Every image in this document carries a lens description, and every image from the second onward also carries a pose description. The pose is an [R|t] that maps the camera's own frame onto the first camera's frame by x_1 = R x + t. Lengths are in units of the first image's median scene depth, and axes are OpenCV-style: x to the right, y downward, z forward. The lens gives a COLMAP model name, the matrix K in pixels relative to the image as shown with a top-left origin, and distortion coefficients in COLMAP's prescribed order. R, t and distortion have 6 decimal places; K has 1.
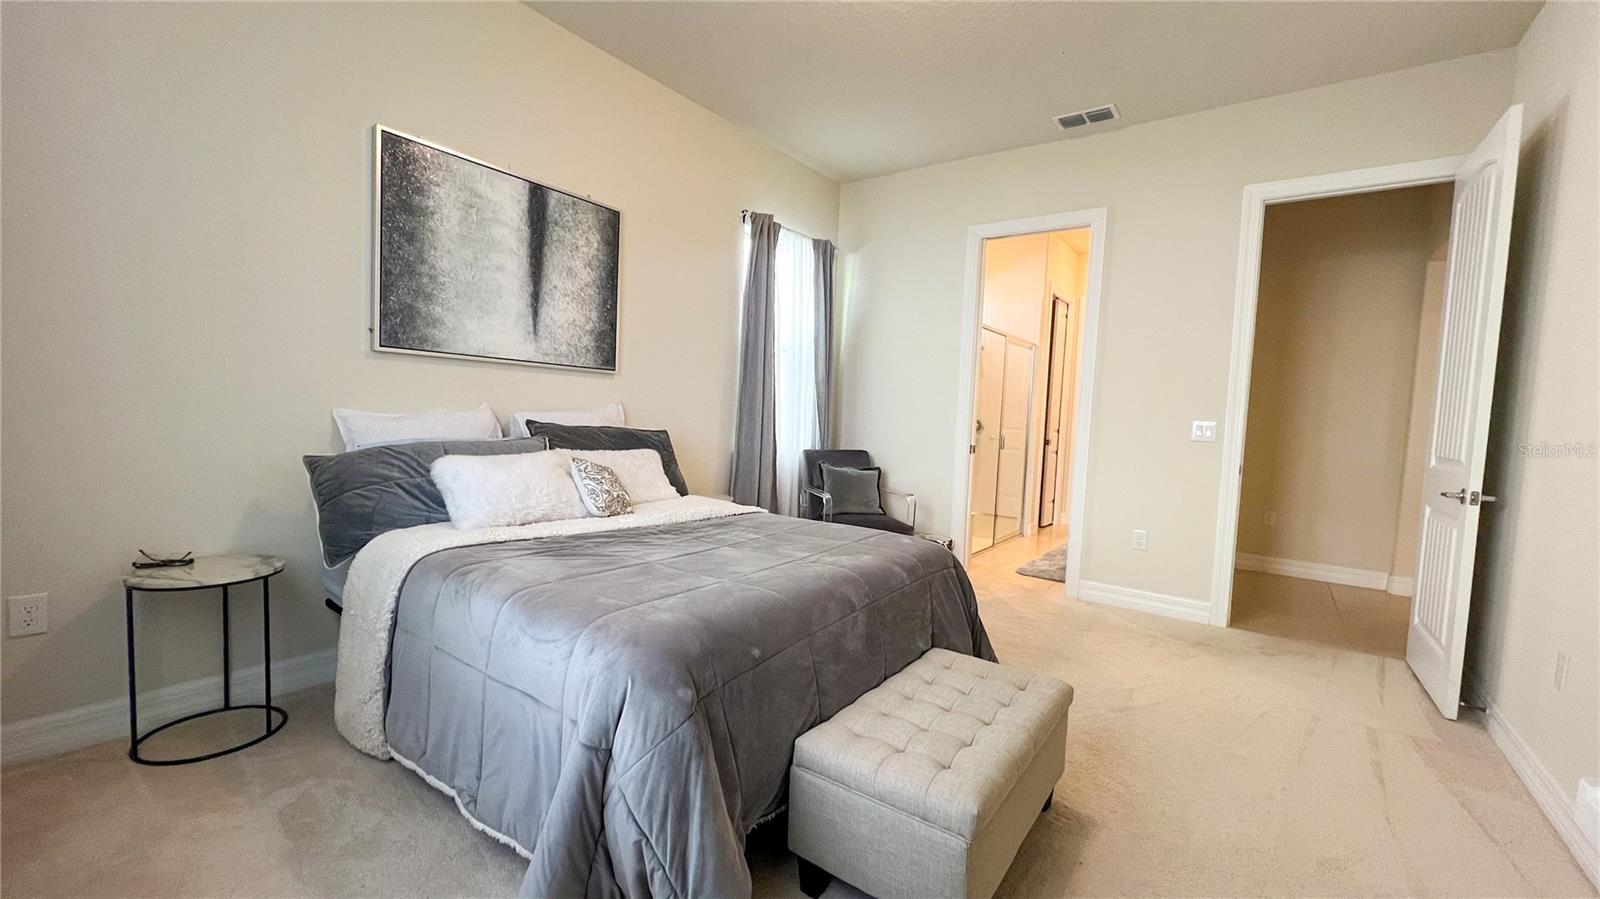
lens RADIAL K [[633.1, 0, 802.6], [0, 633.1, 455.6], [0, 0, 1]] dist [-0.001384, 0.000139]
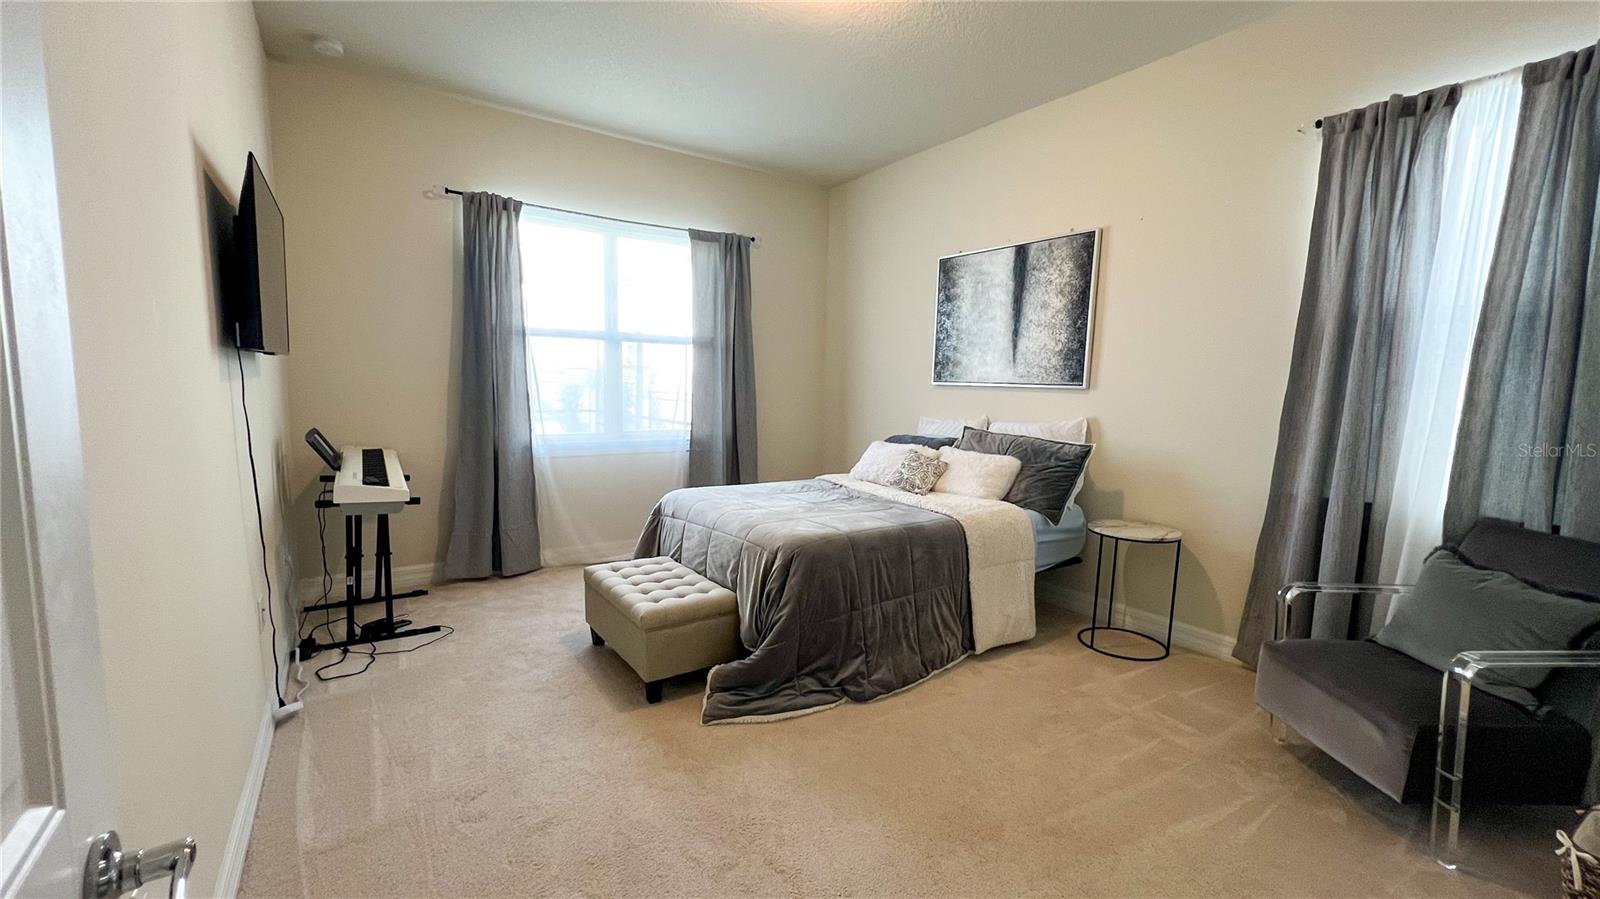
lens RADIAL K [[633.1, 0, 798.7], [0, 633.1, 452.7], [0, 0, 1]] dist [-0.001384, 0.000139]
pose [[-0.325619, 0.057702, -0.943739, 0.927057], [-0.099447, 0.990510, 0.094874, -0.086112], [0.940257, 0.124745, -0.316791, 1.000166]]
